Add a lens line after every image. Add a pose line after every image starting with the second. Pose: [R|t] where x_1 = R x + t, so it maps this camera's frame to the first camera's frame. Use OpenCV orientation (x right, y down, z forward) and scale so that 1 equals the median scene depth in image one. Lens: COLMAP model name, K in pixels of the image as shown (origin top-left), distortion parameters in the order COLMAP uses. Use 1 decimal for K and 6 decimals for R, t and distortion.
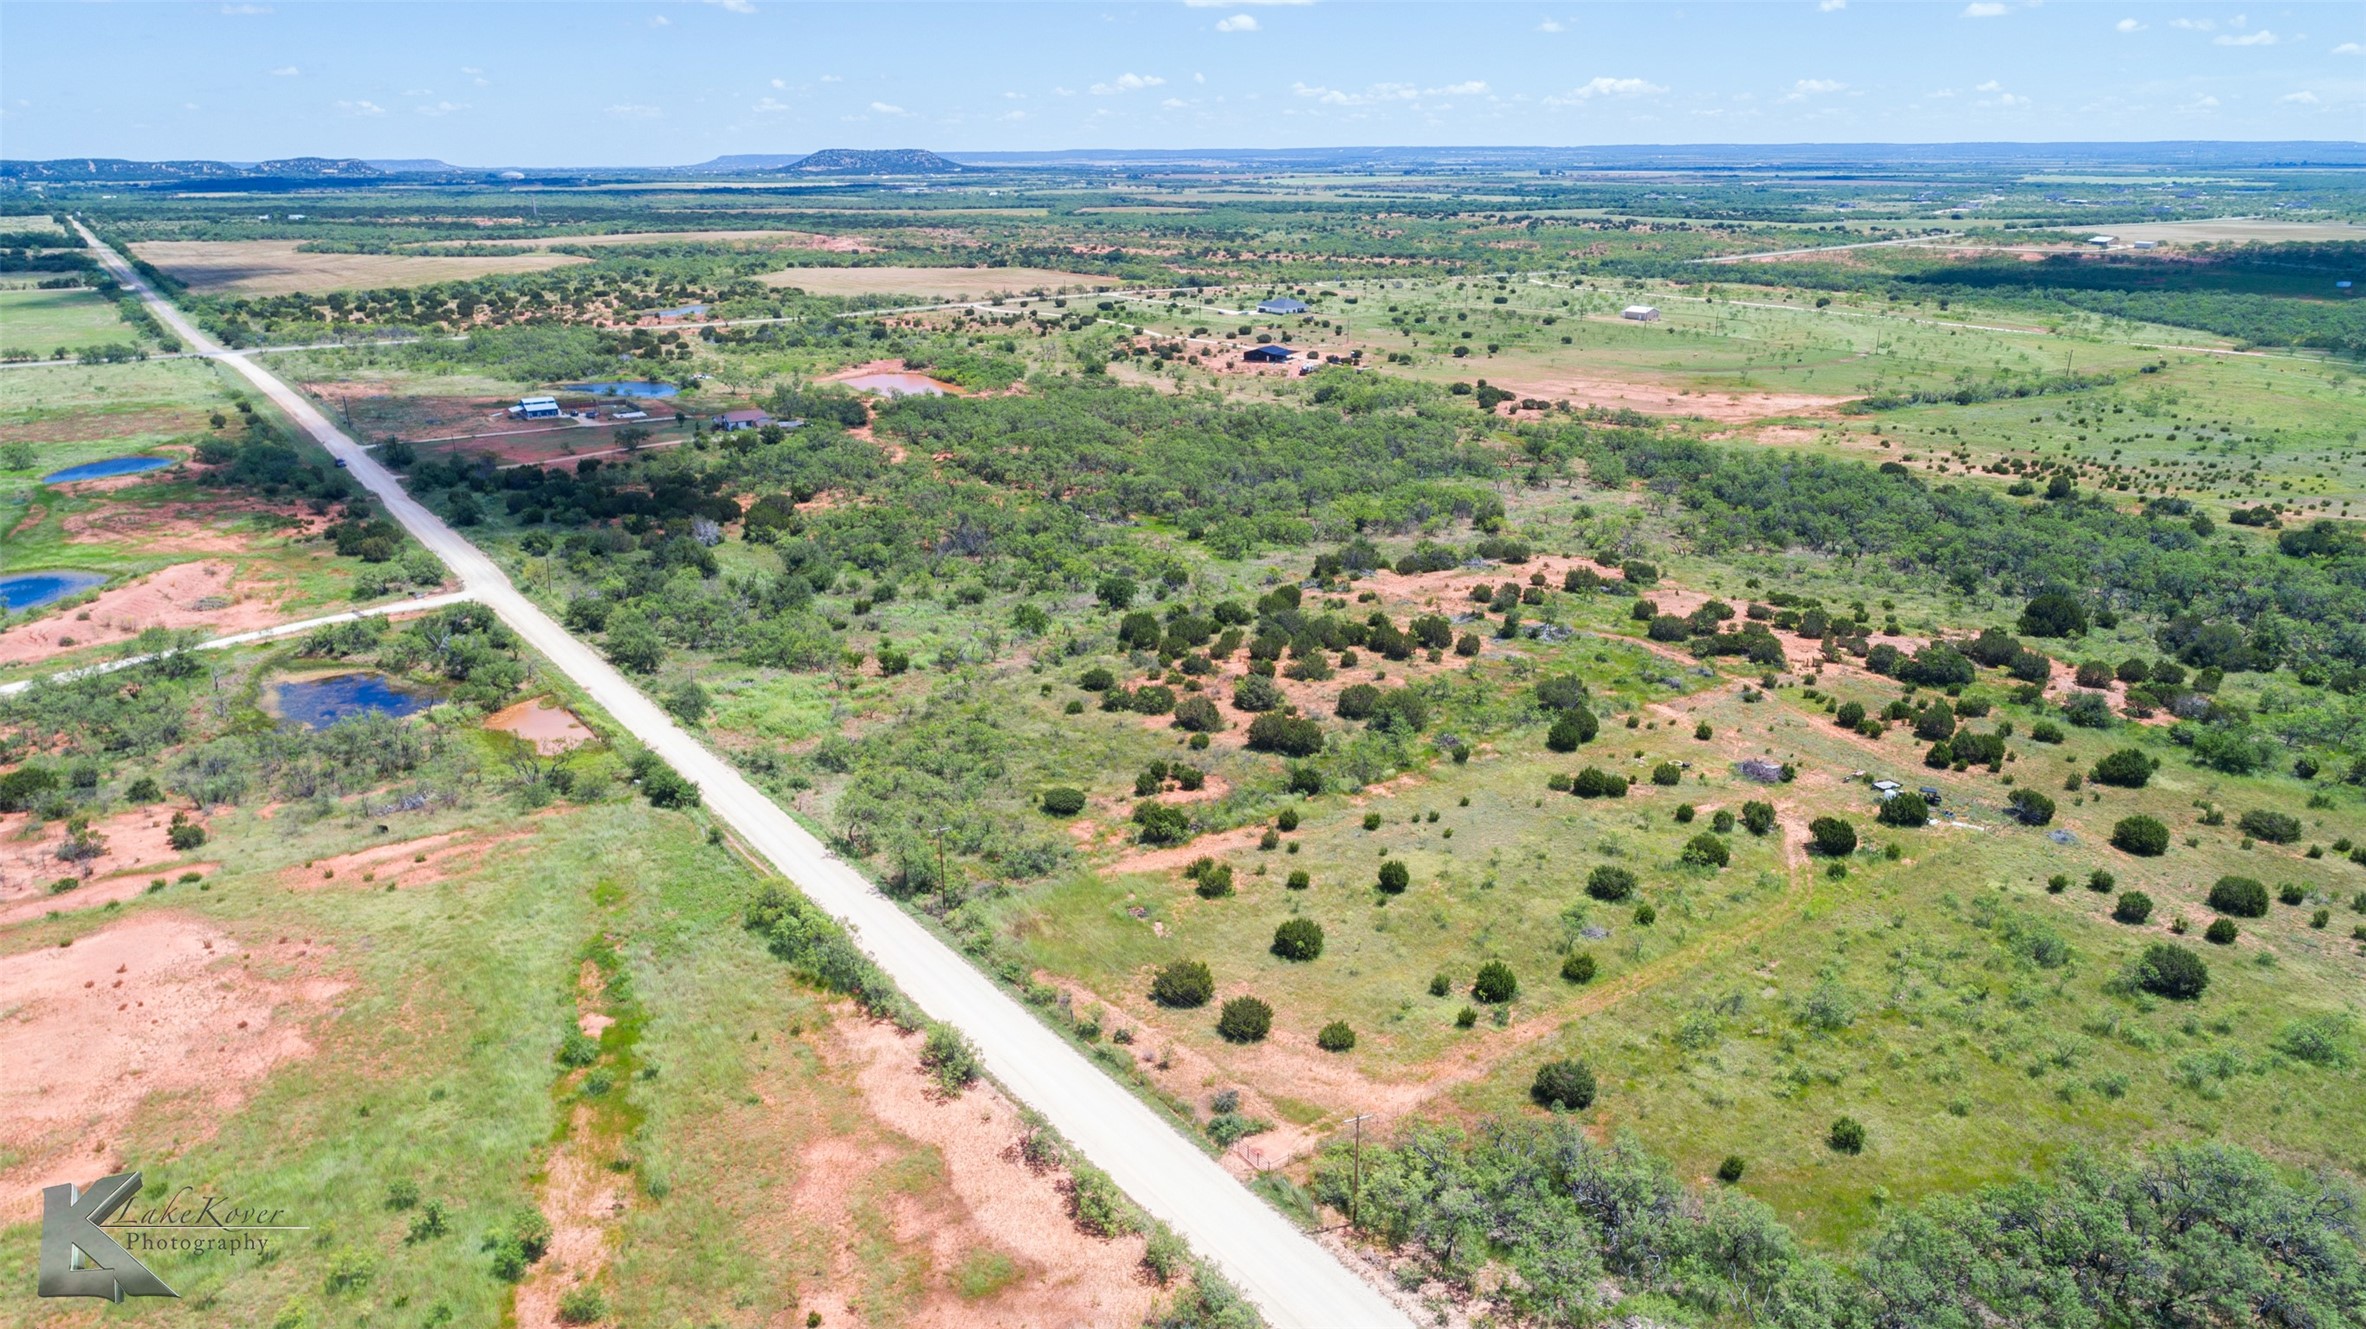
lens RADIAL K [[1593.4, 0, 1197.2], [0, 1593.4, 667.3], [0, 0, 1]] dist [-0.017240, 0.010861]
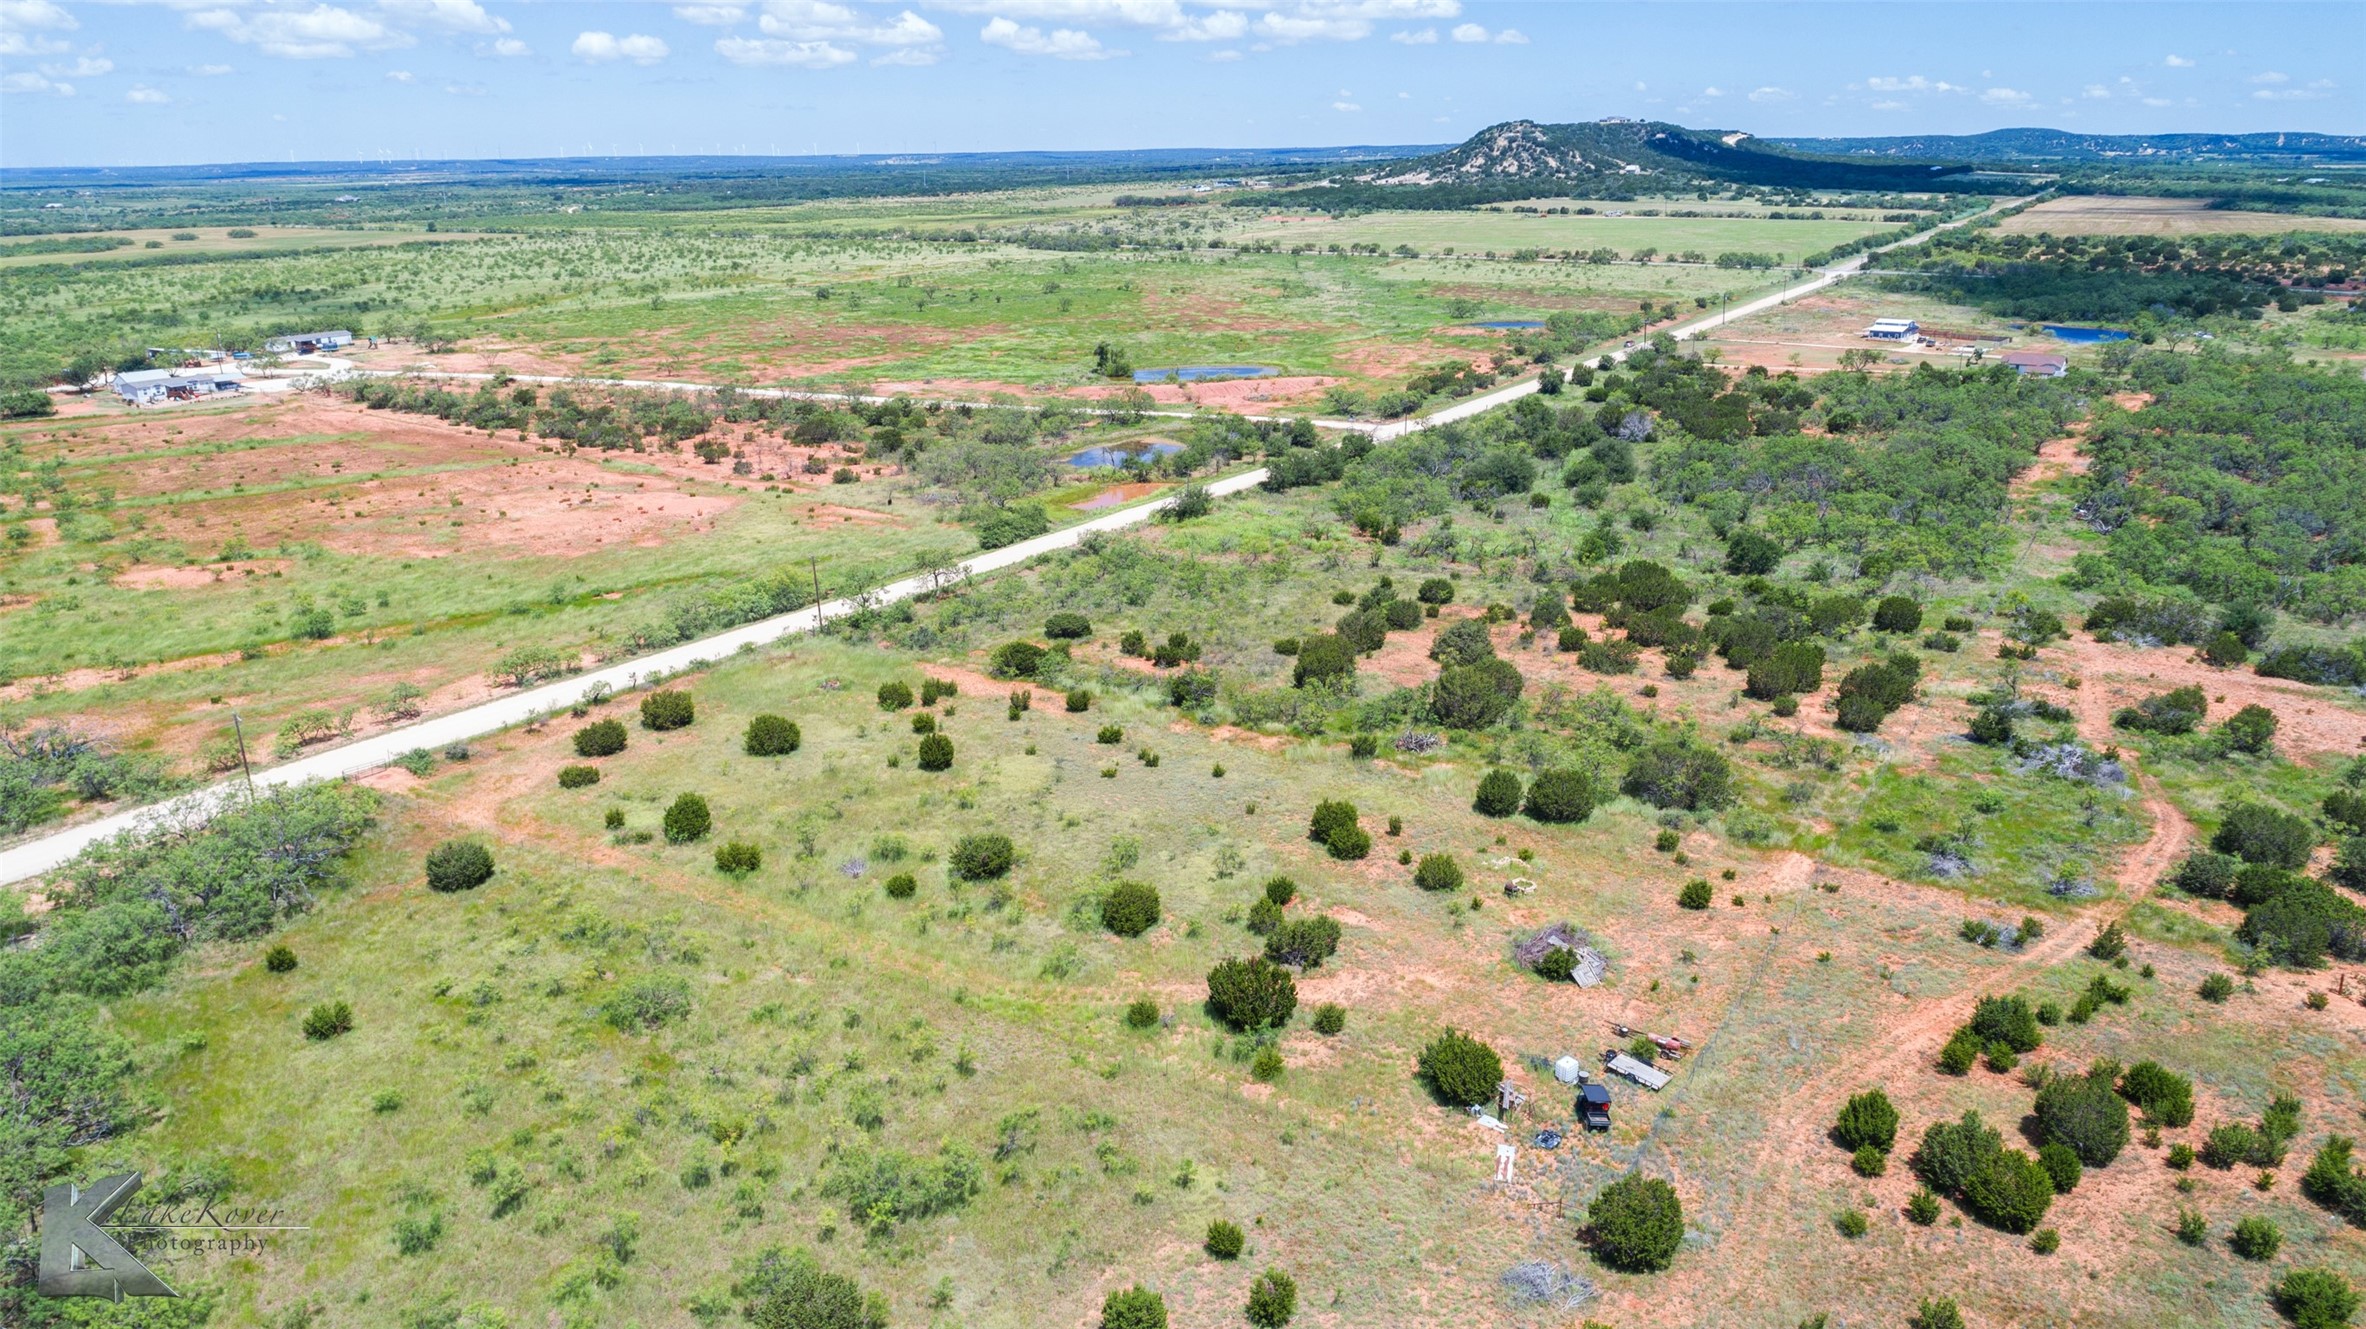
lens RADIAL K [[1593.4, 0, 1208.4], [0, 1593.4, 691.2], [0, 0, 1]] dist [-0.017240, 0.010861]
pose [[0.350271, 0.301328, -0.886855, 0.636429], [-0.281940, 0.936845, 0.206958, -0.080401], [0.893208, 0.177549, 0.413106, 0.535419]]
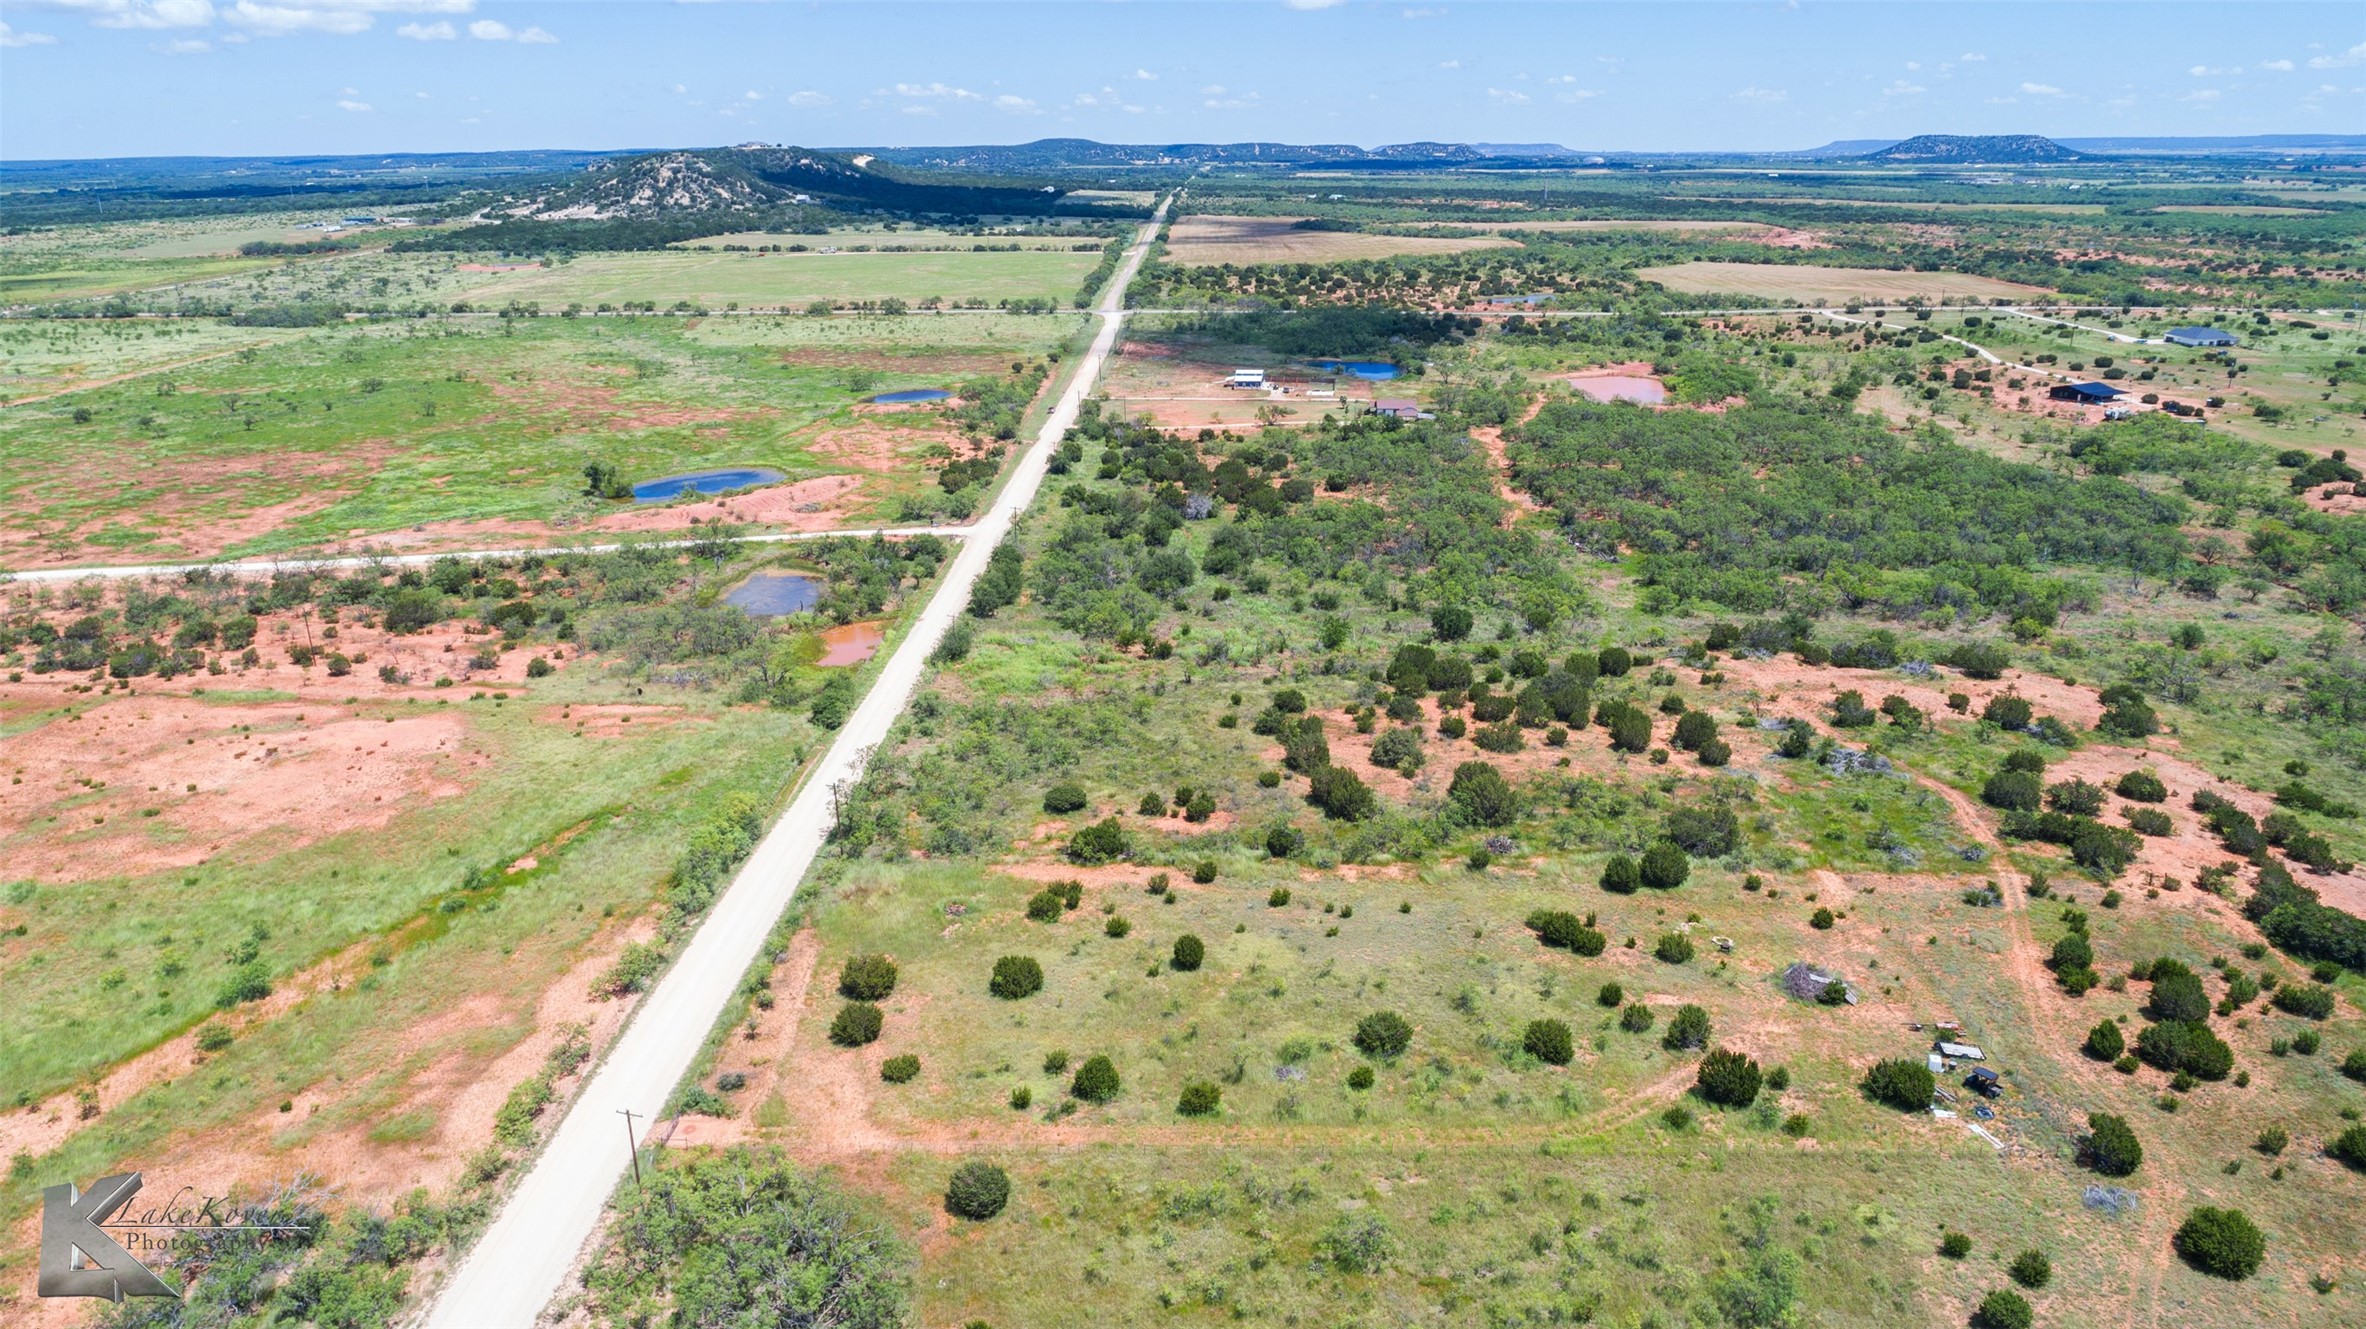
lens RADIAL K [[1593.4, 0, 1202.1], [0, 1593.4, 659.2], [0, 0, 1]] dist [-0.017240, 0.010861]
pose [[0.795078, 0.186692, -0.577059, 0.440196], [-0.184163, 0.980837, 0.063581, -0.067661], [0.577871, 0.055721, 0.814224, 0.163661]]
